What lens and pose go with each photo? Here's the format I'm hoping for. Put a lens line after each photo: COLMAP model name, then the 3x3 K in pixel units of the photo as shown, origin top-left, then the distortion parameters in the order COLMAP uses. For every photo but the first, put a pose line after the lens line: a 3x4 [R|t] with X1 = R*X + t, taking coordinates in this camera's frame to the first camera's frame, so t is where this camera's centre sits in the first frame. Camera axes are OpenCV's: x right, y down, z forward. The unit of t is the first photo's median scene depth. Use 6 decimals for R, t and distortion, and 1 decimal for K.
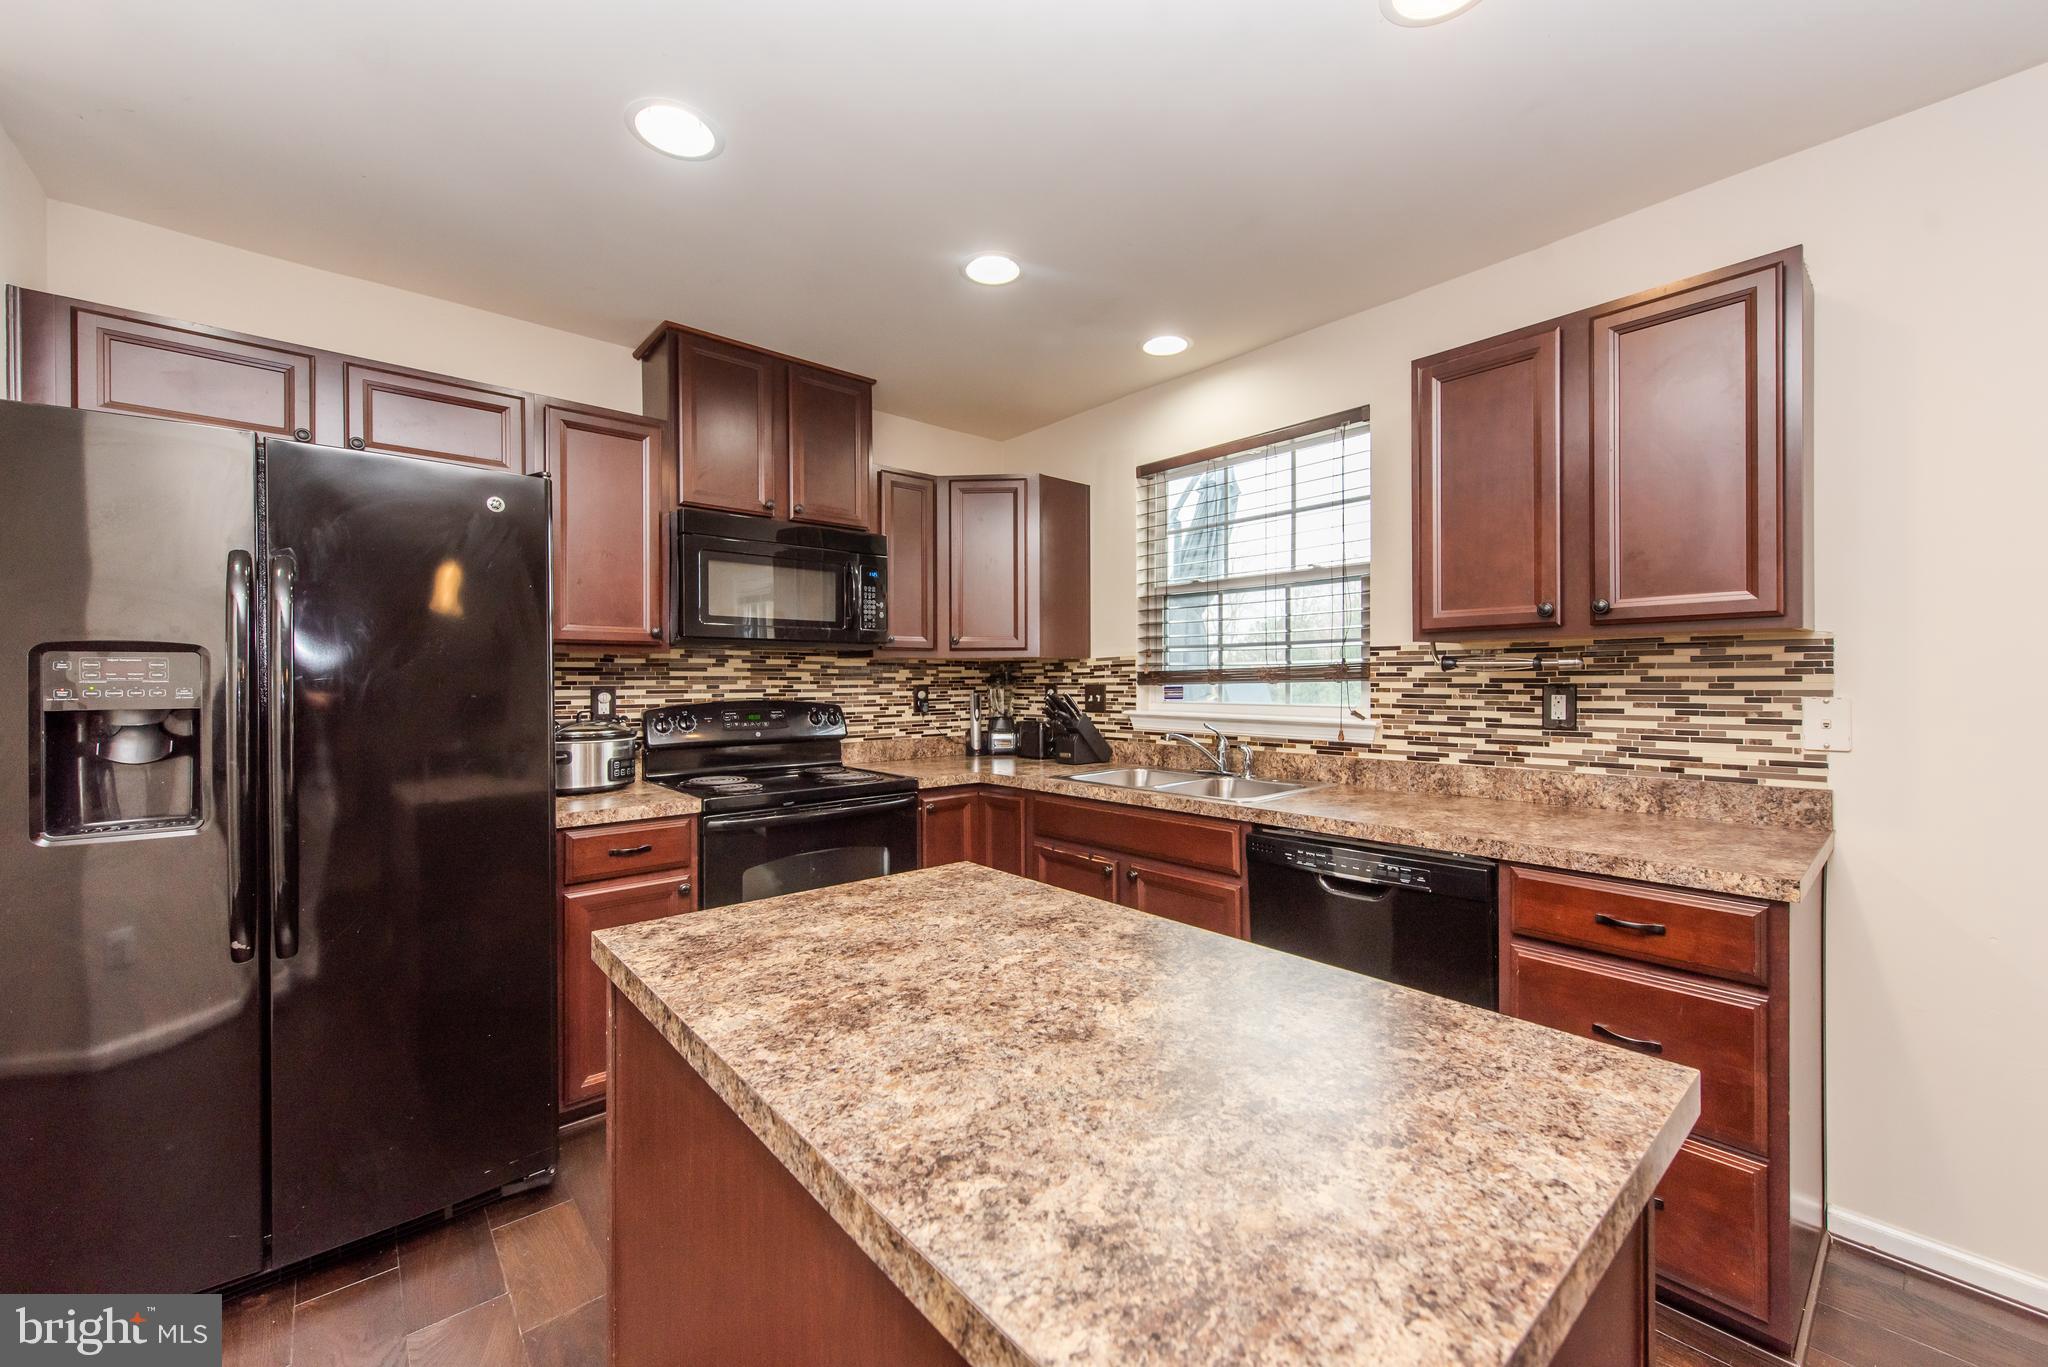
lens RADIAL K [[800.9, 0, 1025.8], [0, 800.9, 682.2], [0, 0, 1]] dist [0.016172, -0.004512]
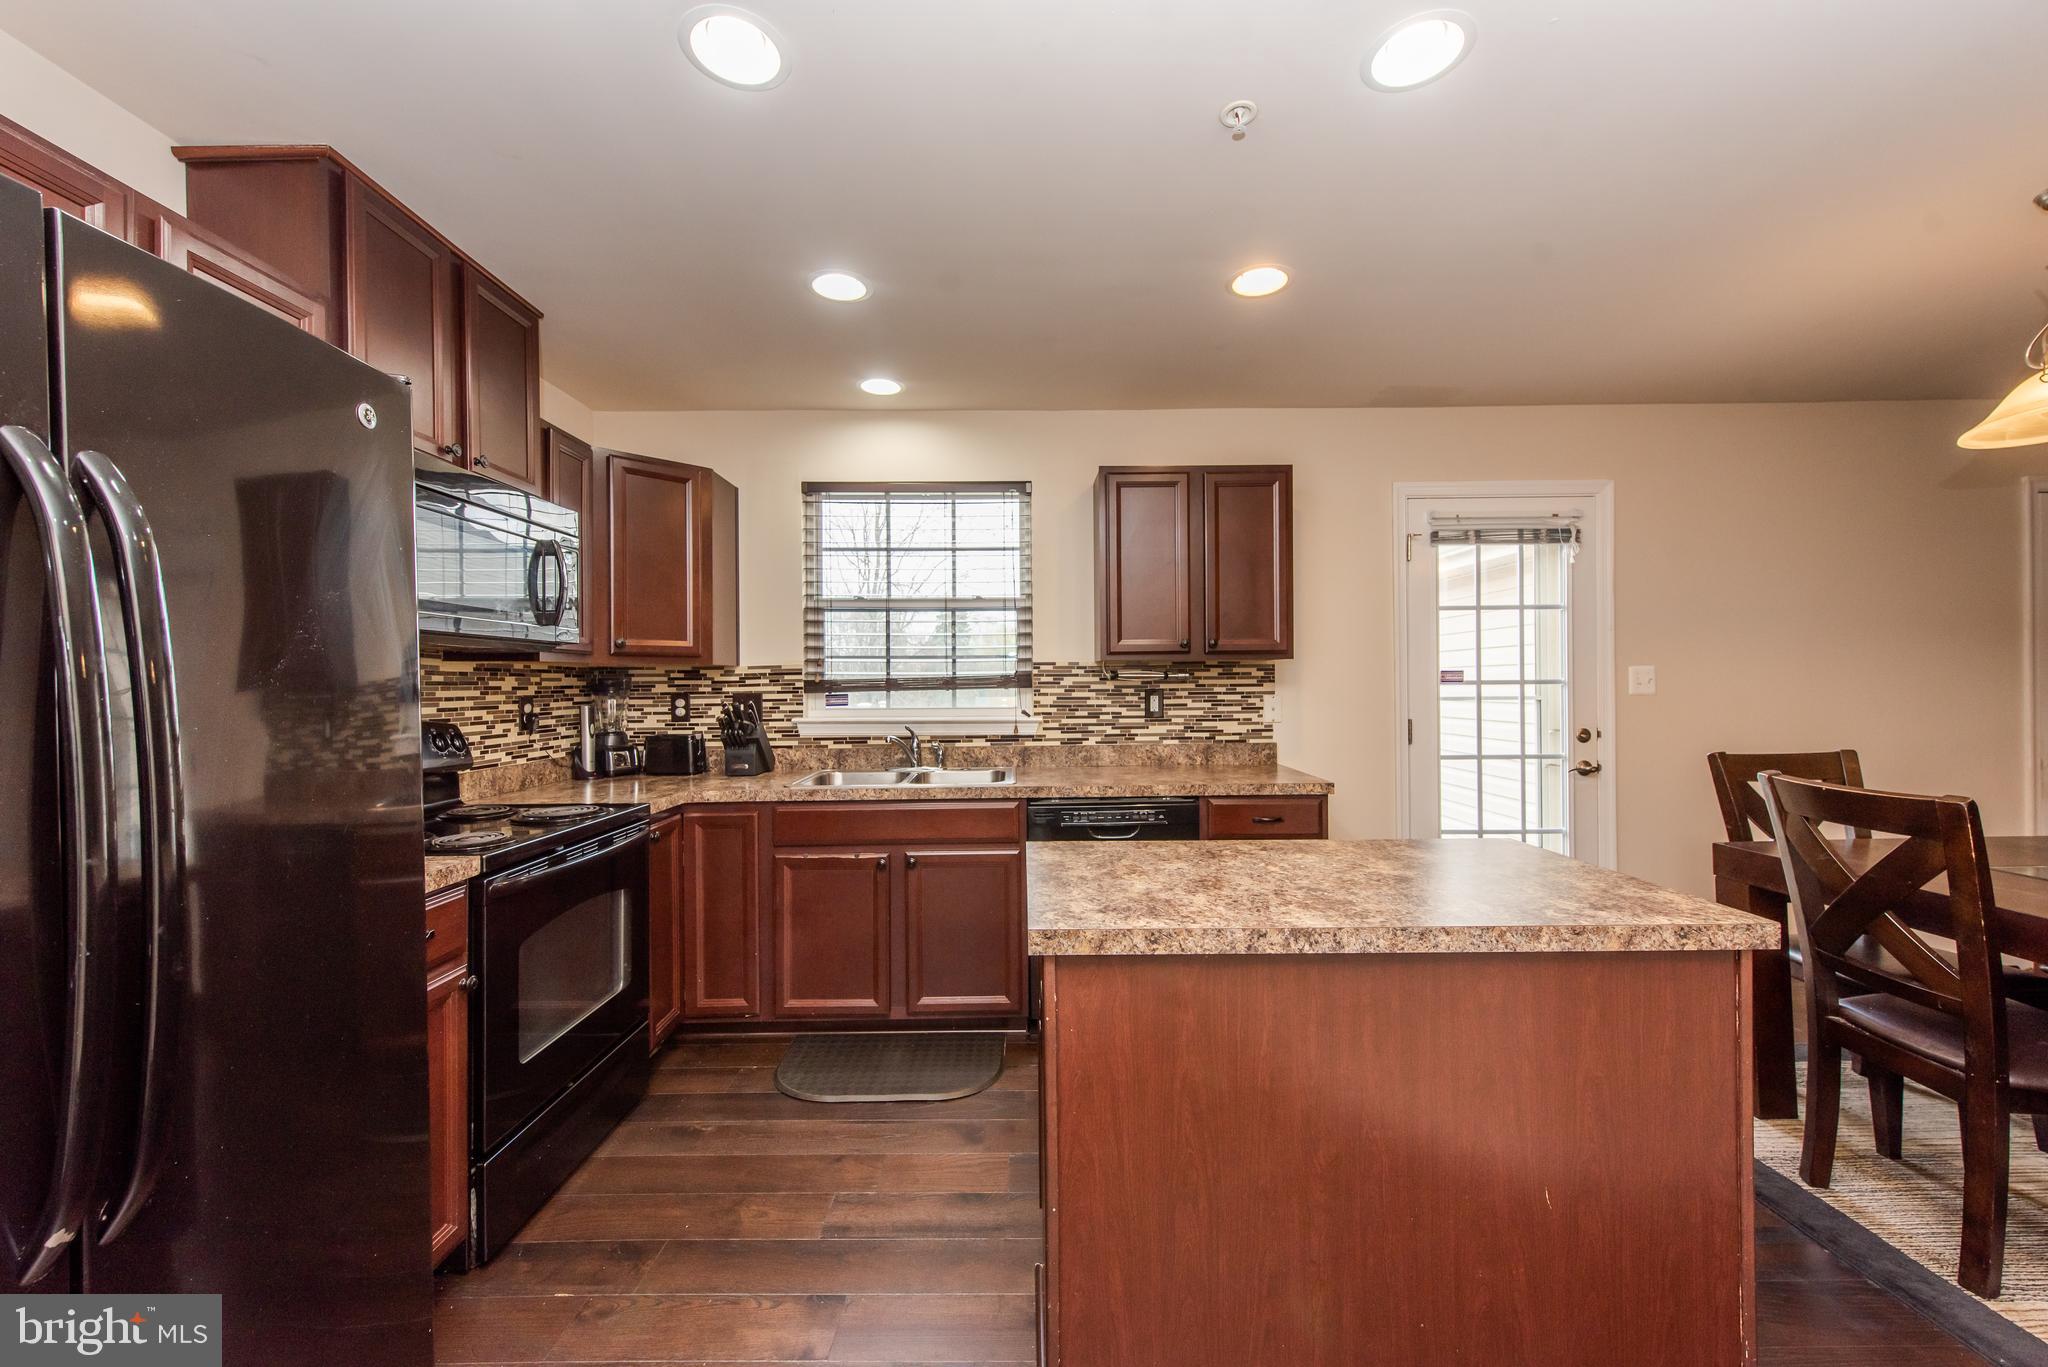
lens RADIAL K [[800.9, 0, 1026.2], [0, 800.9, 679.2], [0, 0, 1]] dist [0.016172, -0.004512]
pose [[0.647056, 0.003277, 0.762435, -0.533319], [0.007168, 0.999920, -0.010381, -0.001817], [-0.762409, 0.012182, 0.646981, 0.128683]]
